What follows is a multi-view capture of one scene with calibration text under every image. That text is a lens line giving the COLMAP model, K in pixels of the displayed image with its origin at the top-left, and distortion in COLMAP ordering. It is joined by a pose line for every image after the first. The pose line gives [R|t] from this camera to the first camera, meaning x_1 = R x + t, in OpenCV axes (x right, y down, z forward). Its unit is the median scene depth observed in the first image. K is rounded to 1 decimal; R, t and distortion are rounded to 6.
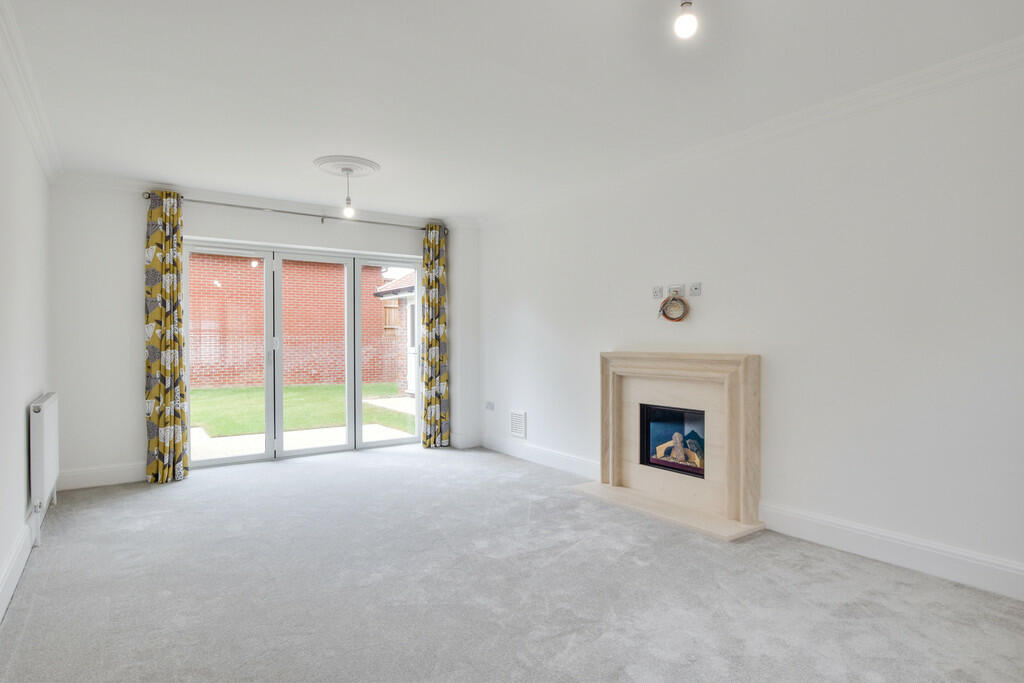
lens RADIAL K [[564.9, 0, 511.2], [0, 564.9, 341.6], [0, 0, 1]] dist [-0.025143, 0.005100]
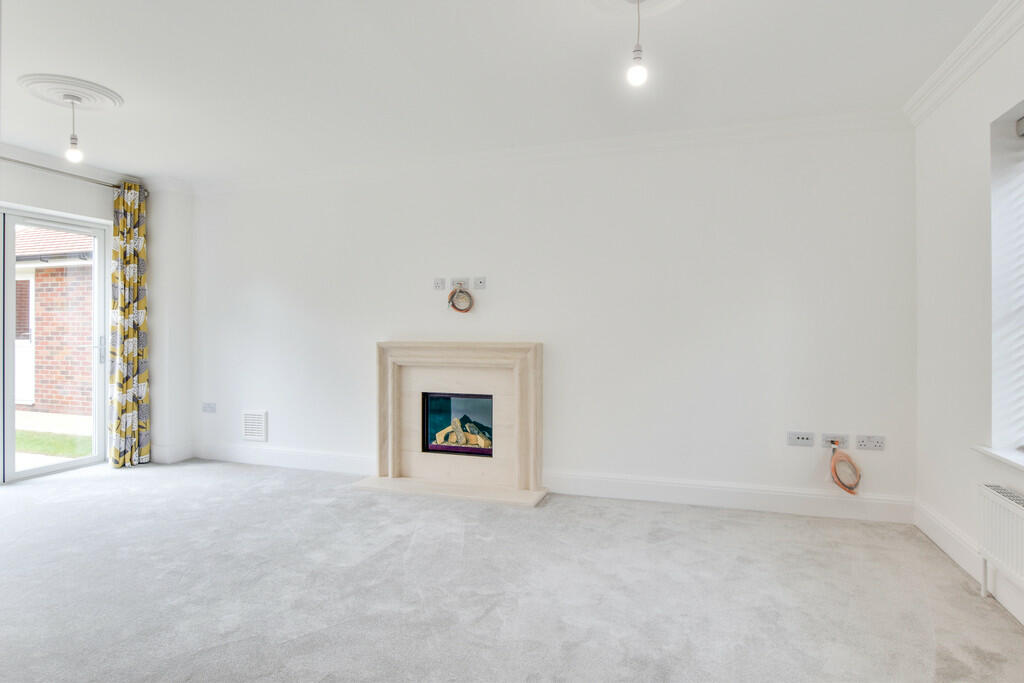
lens RADIAL K [[564.9, 0, 560.3], [0, 564.9, 331.3], [0, 0, 1]] dist [-0.025143, 0.005100]
pose [[0.807554, 0.000943, 0.589792, -0.173517], [-0.000042, 0.999999, -0.001542, 0.001193], [-0.589793, 0.001220, 0.807553, 0.032957]]
